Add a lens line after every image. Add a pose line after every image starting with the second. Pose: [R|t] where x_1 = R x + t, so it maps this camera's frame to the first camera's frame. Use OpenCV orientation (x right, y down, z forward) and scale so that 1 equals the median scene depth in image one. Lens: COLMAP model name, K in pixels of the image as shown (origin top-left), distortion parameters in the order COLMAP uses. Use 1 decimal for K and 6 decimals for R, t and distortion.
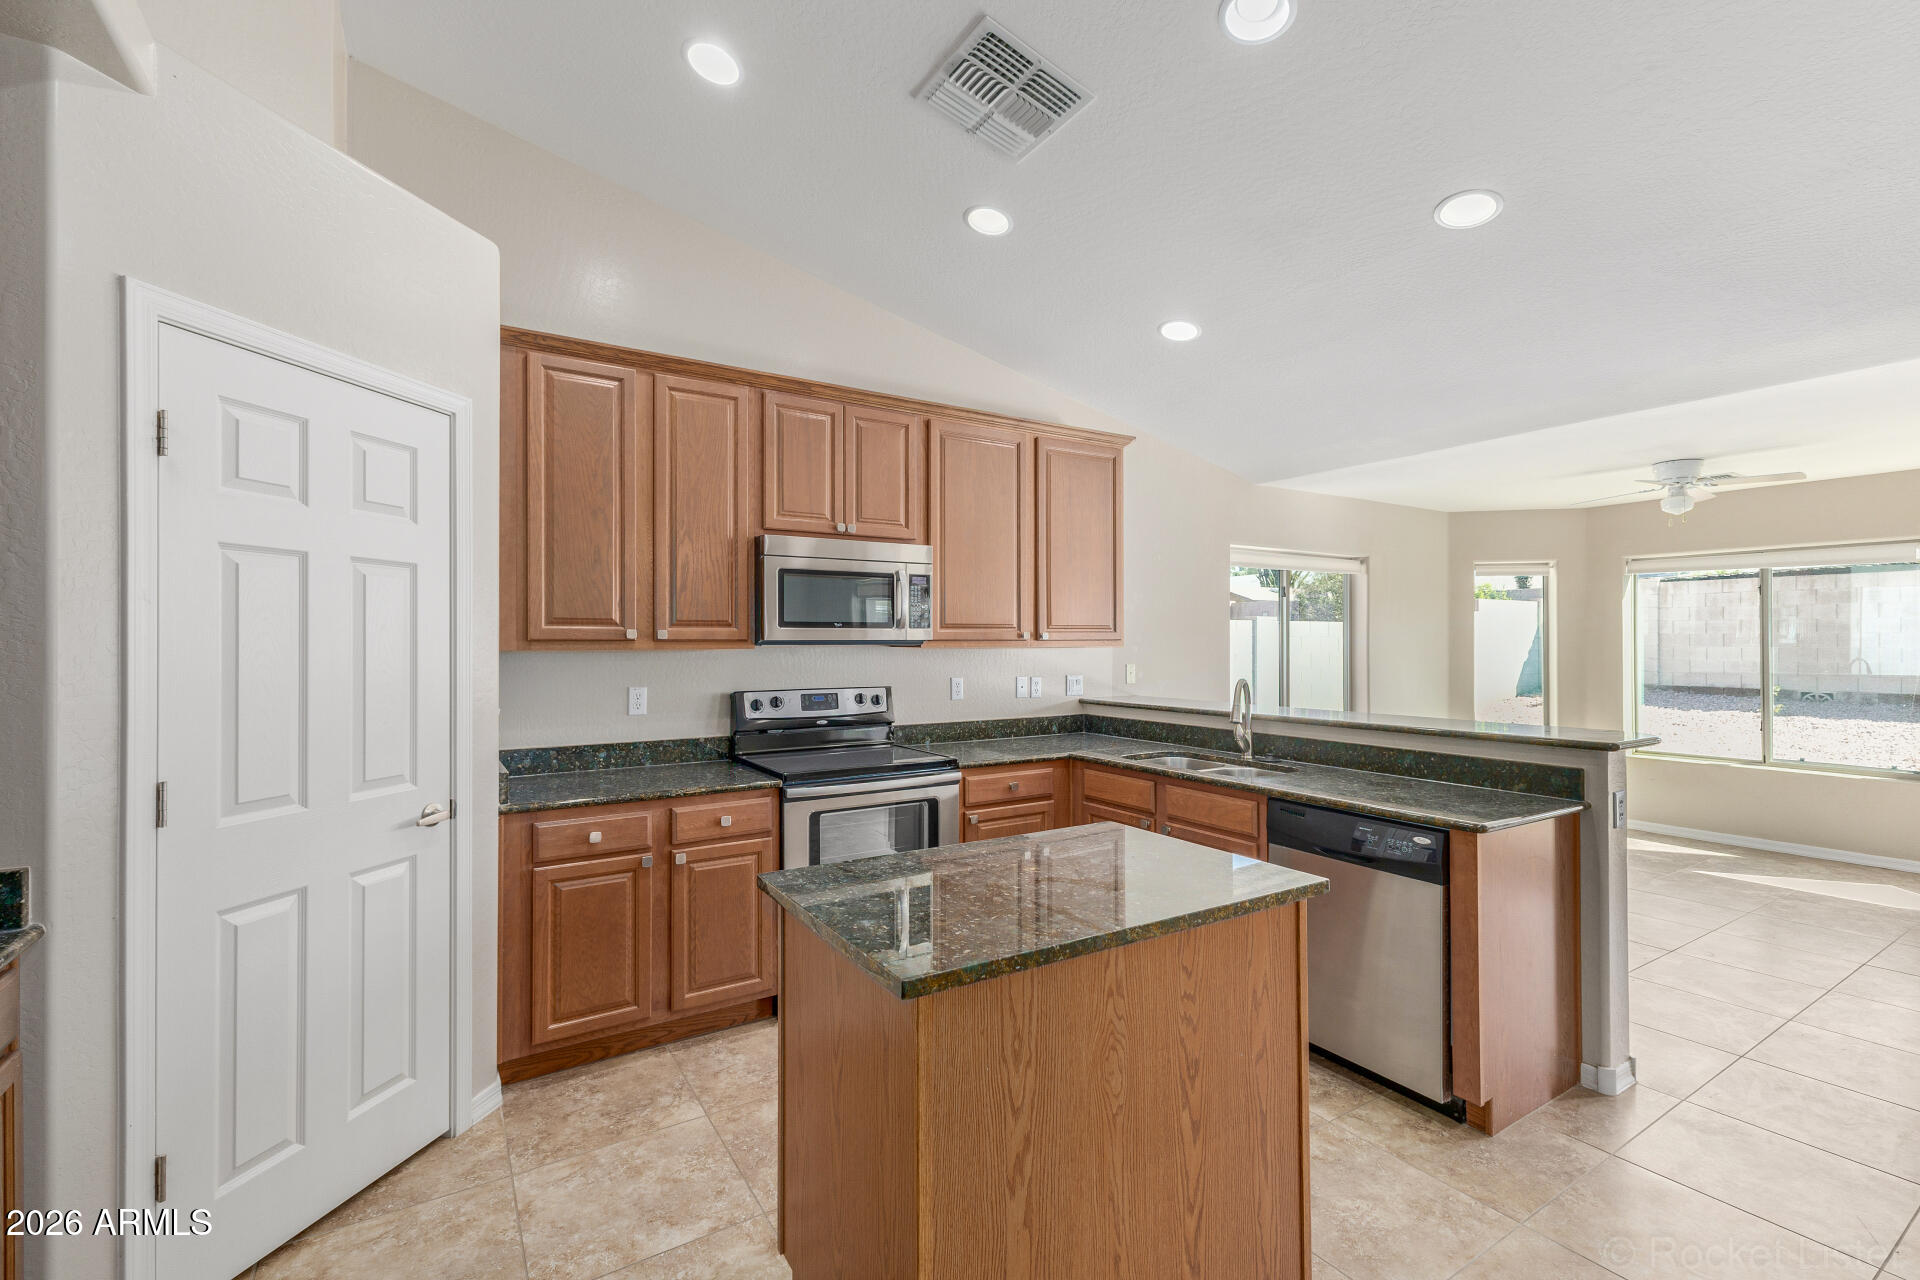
lens RADIAL K [[828.6, 0, 970.0], [0, 828.6, 646.5], [0, 0, 1]] dist [0.014406, -0.003868]
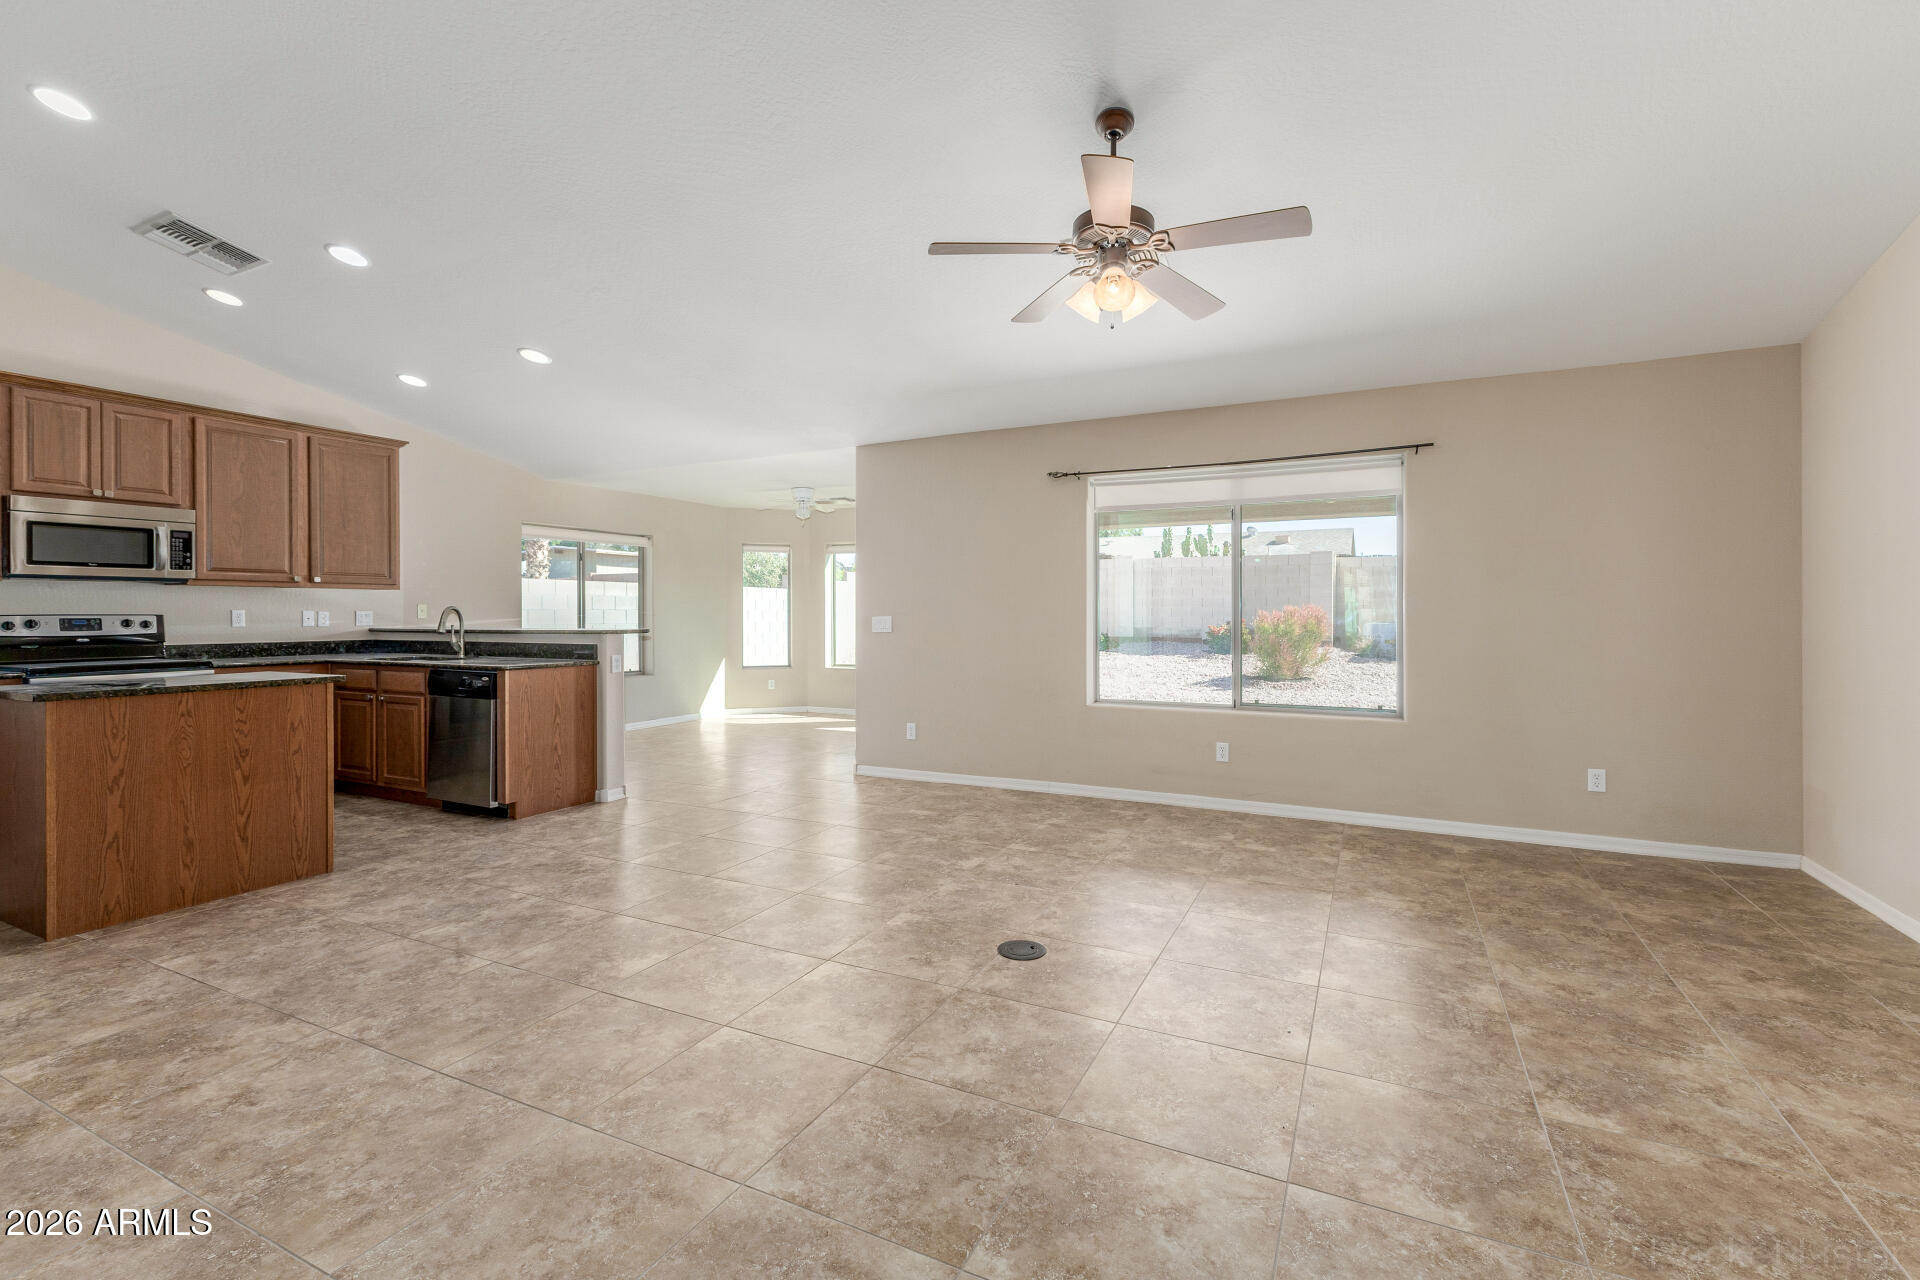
lens RADIAL K [[828.6, 0, 968.9], [0, 828.6, 616.6], [0, 0, 1]] dist [0.014406, -0.003868]
pose [[0.856152, -0.001503, 0.516722, 0.341159], [0.002454, 0.999996, -0.001157, 0.060932], [-0.516719, 0.002259, 0.856152, -0.865813]]
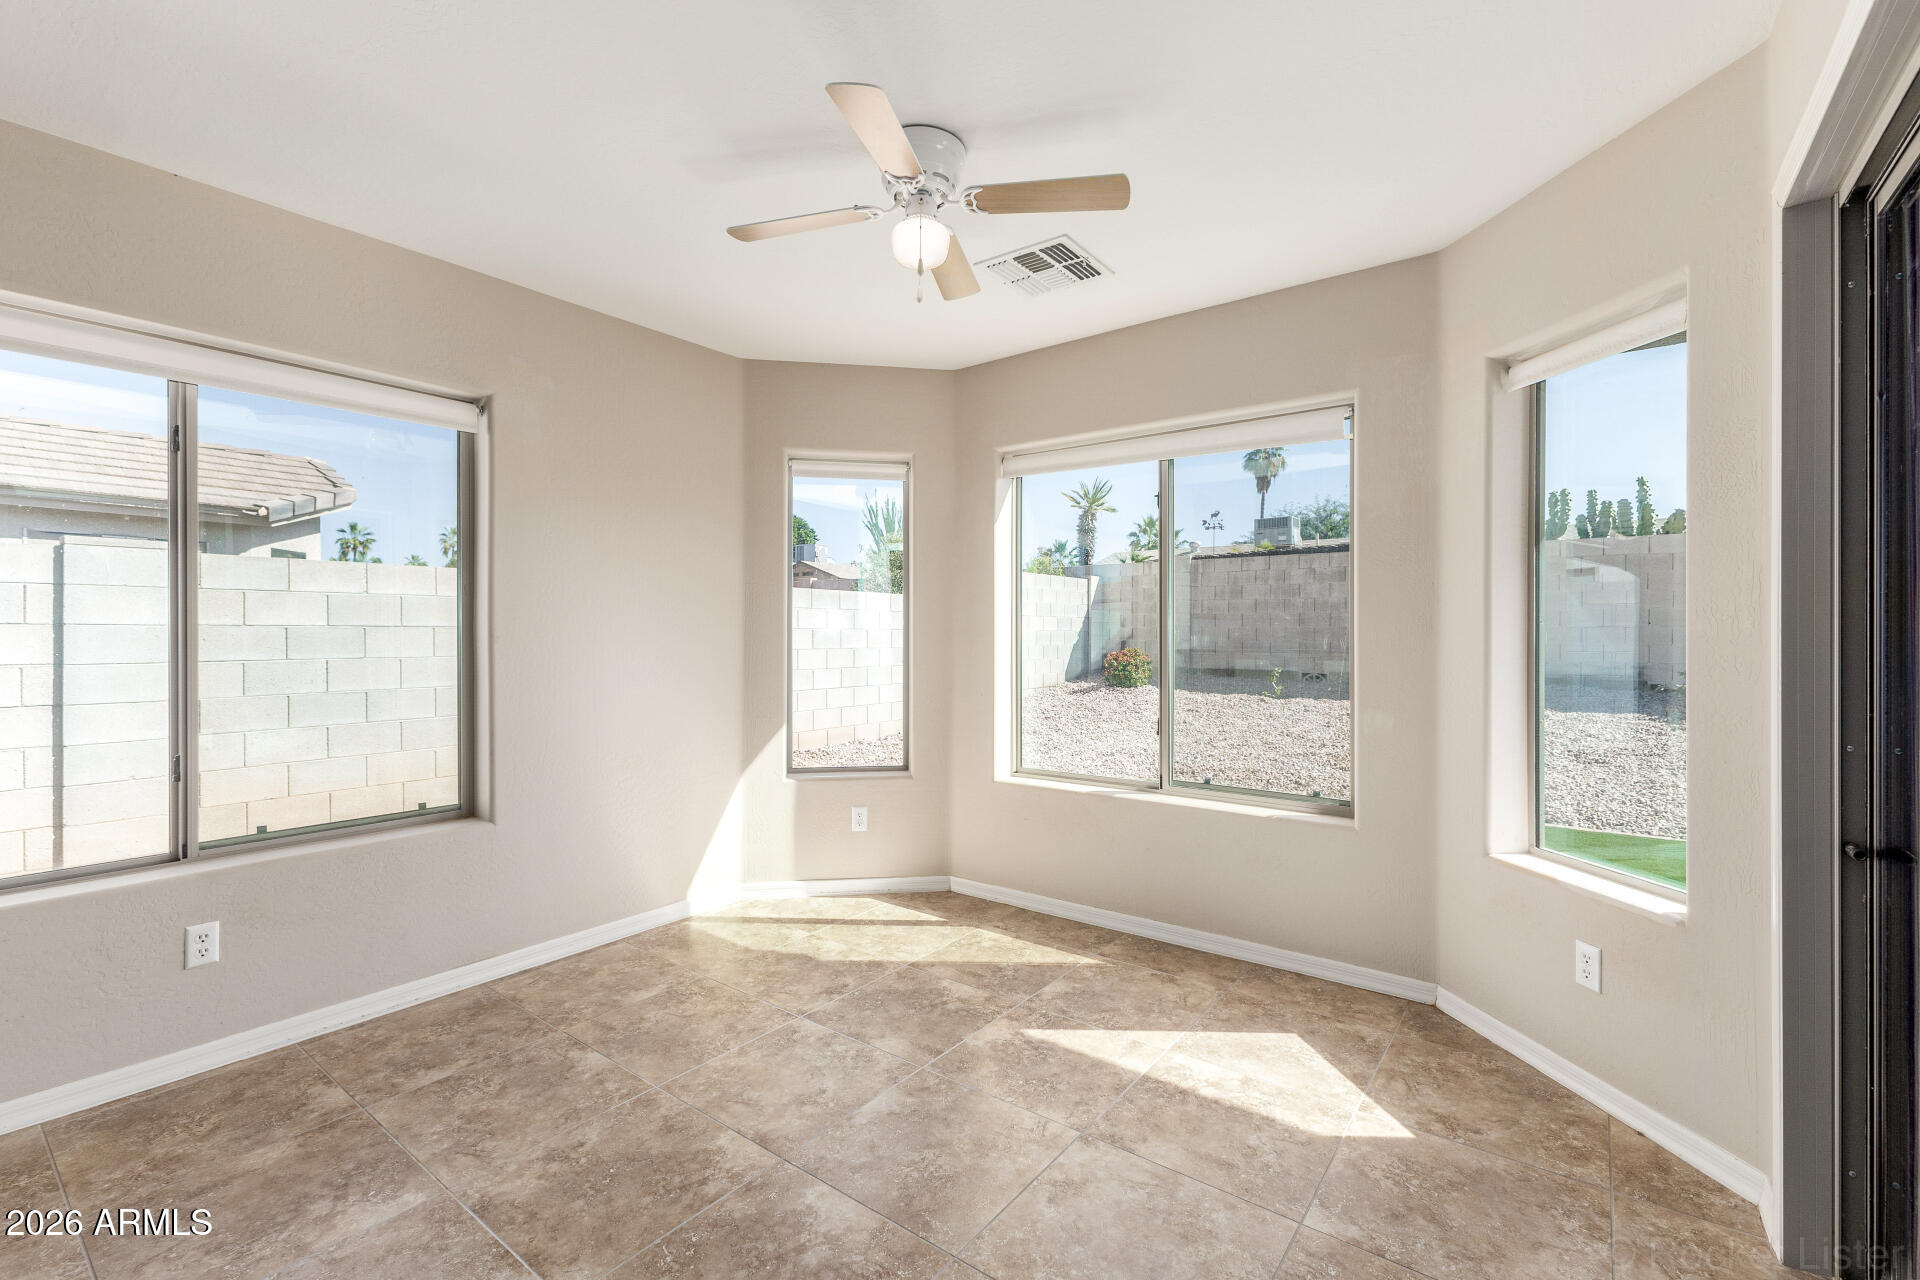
lens RADIAL K [[828.6, 0, 962.0], [0, 828.6, 630.1], [0, 0, 1]] dist [0.014406, -0.003868]
pose [[0.937780, 0.006110, 0.347175, 0.945833], [-0.002987, 0.999950, -0.009532, 0.049867], [-0.347216, 0.007902, 0.937752, 0.762375]]
